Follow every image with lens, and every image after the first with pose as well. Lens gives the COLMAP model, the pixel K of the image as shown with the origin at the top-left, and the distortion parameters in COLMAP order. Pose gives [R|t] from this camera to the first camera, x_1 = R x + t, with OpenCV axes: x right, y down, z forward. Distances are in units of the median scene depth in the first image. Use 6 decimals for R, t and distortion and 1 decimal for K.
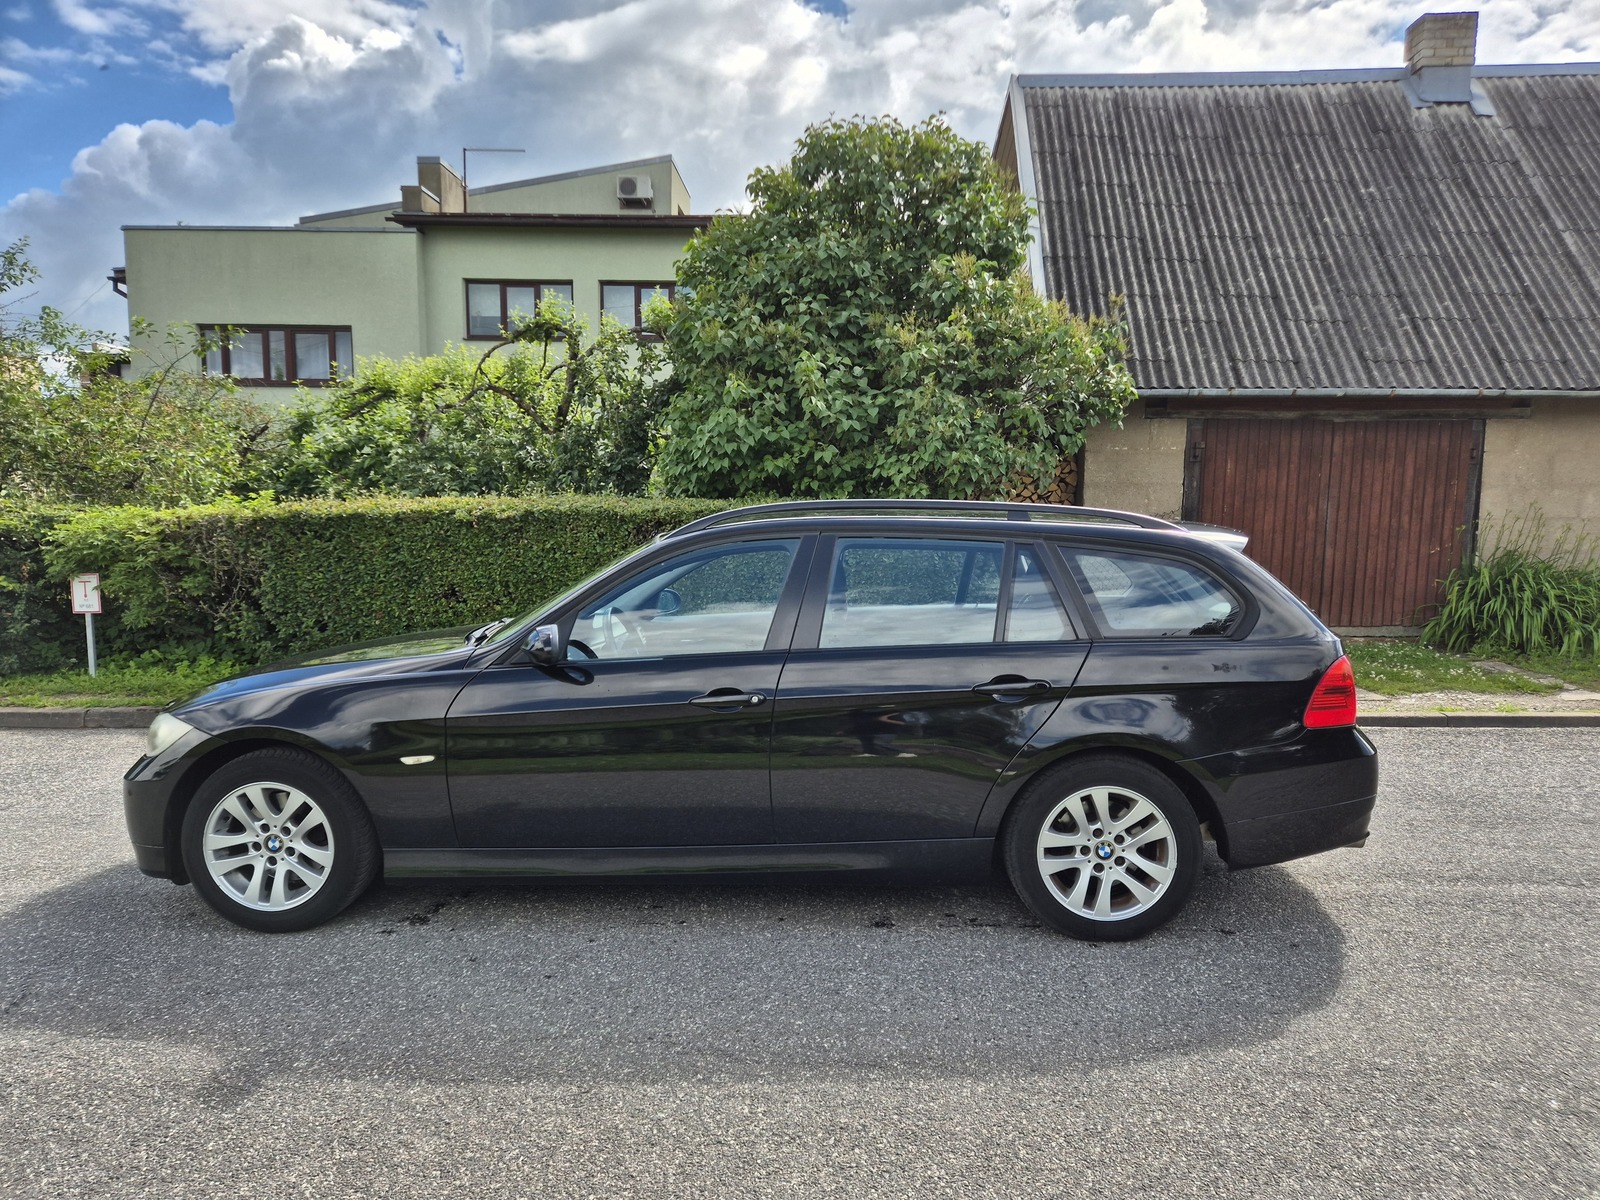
lens RADIAL K [[1104.3, 0, 800.0], [0, 1104.3, 600.0], [0, 0, 1]] dist [0.103903, -0.096311]
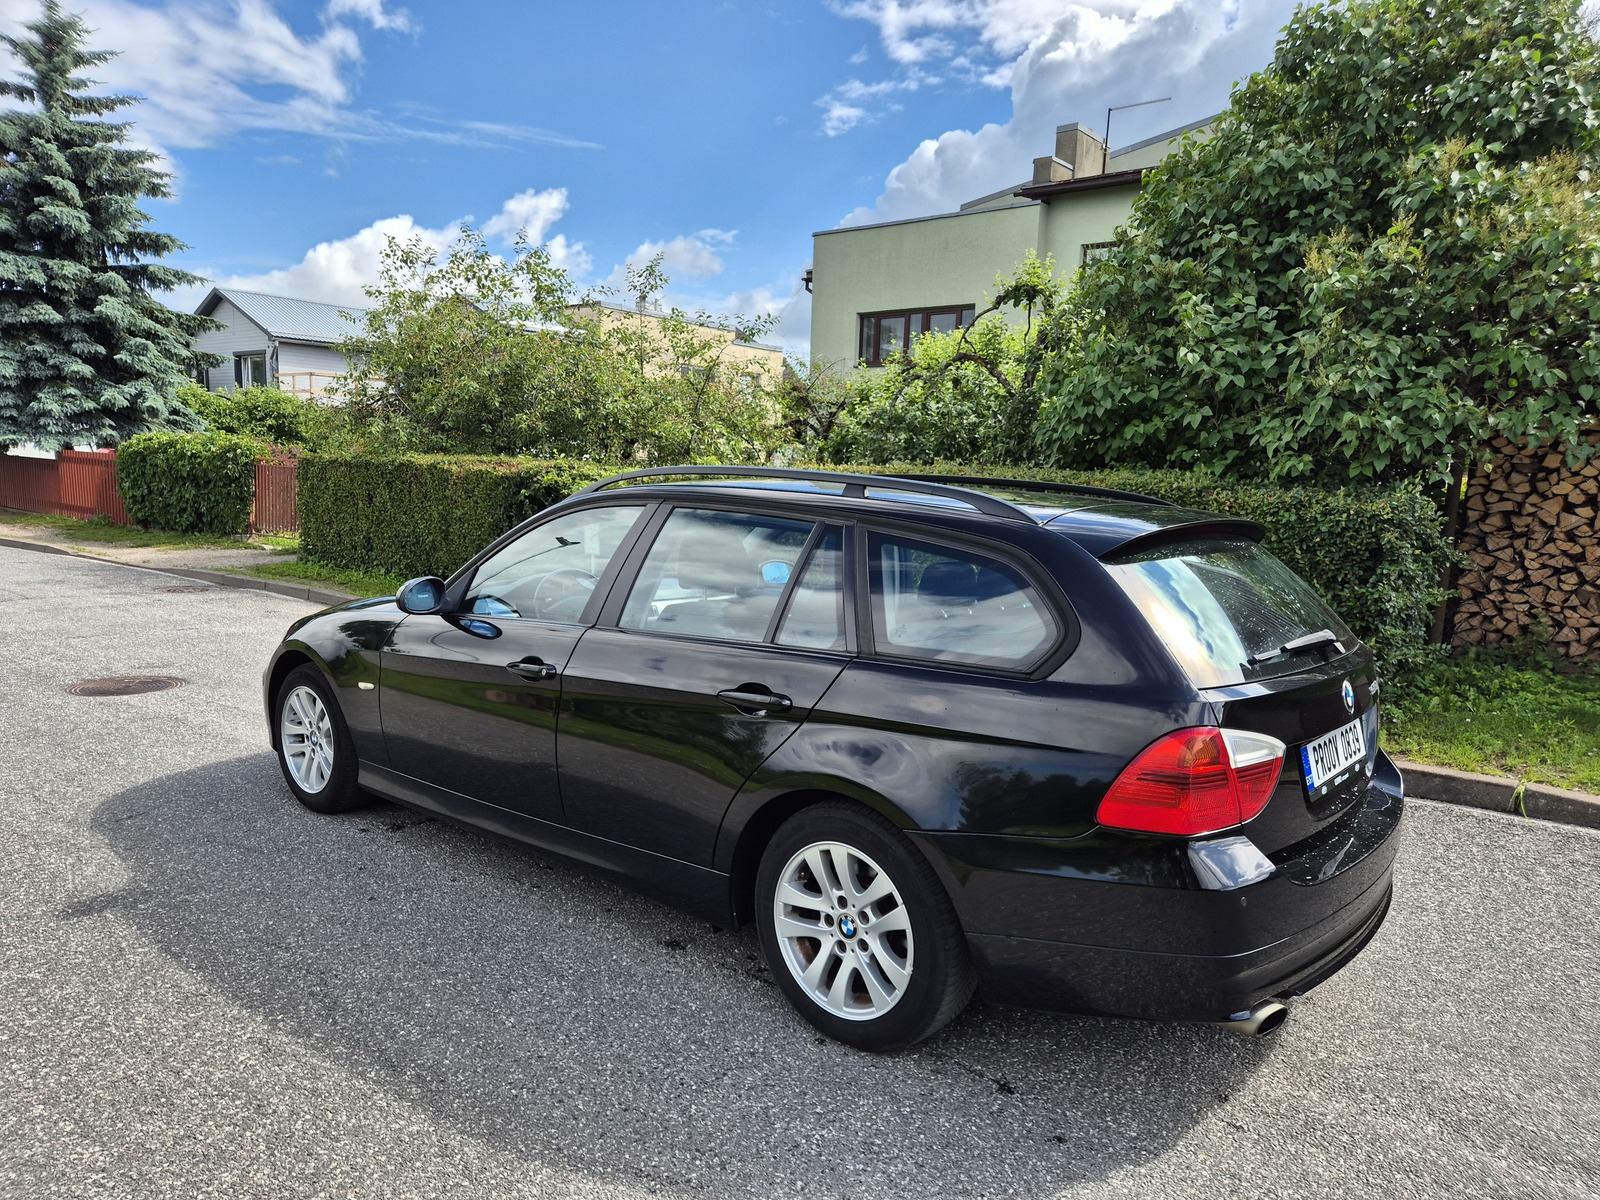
lens RADIAL K [[1104.3, 0, 800.0], [0, 1104.3, 600.0], [0, 0, 1]] dist [0.103903, -0.096311]
pose [[0.786805, 0.093016, -0.610153, 0.294245], [-0.077276, 0.995646, 0.052134, -0.016567], [0.612346, 0.006131, 0.790566, 0.154717]]
